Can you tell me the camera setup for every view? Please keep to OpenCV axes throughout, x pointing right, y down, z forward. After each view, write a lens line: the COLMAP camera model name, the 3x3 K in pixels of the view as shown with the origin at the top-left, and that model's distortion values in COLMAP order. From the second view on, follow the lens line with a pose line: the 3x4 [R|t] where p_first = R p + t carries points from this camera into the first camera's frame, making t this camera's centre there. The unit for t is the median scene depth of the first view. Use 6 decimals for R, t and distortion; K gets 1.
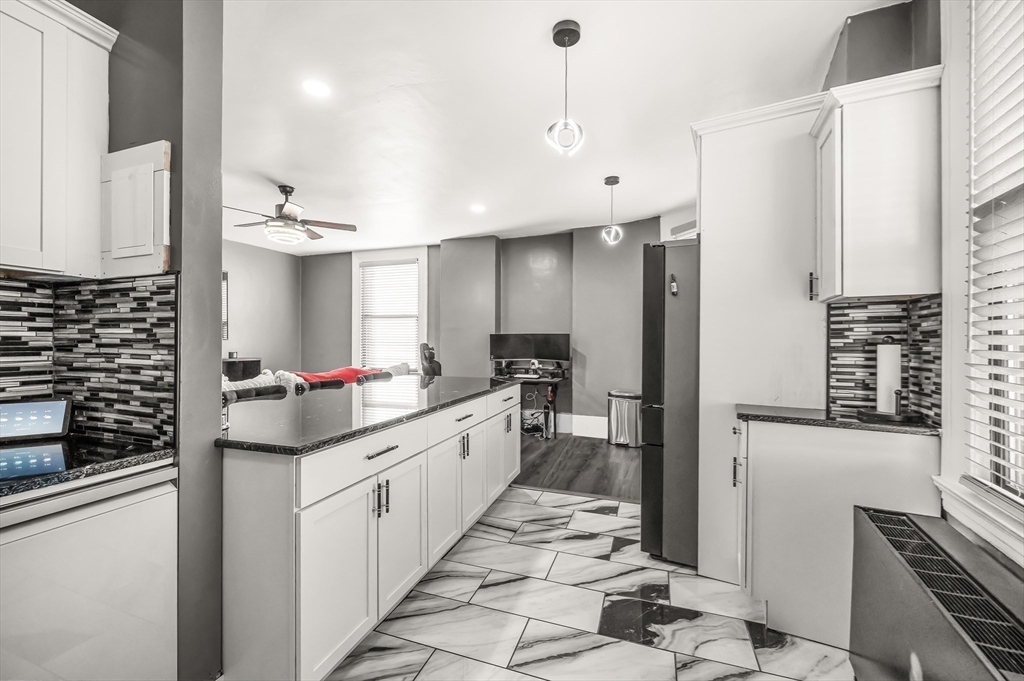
lens RADIAL K [[407.3, 0, 507.2], [0, 407.3, 345.3], [0, 0, 1]] dist [0.000761, 0.000117]
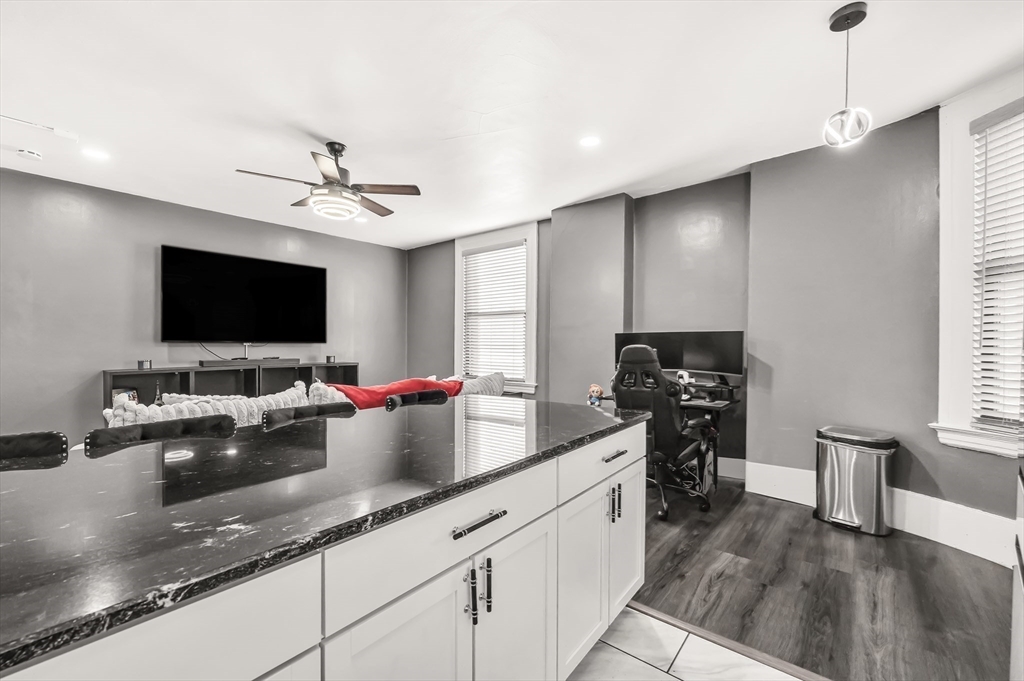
lens RADIAL K [[423.7, 0, 510.4], [0, 423.7, 356.9], [0, 0, 1]] dist [0.000206, 0.000096]
pose [[0.943635, 0.008132, -0.330889, 0.029938], [-0.001402, 0.999787, 0.020571, -0.001884], [0.330986, -0.018947, 0.943445, 0.253098]]
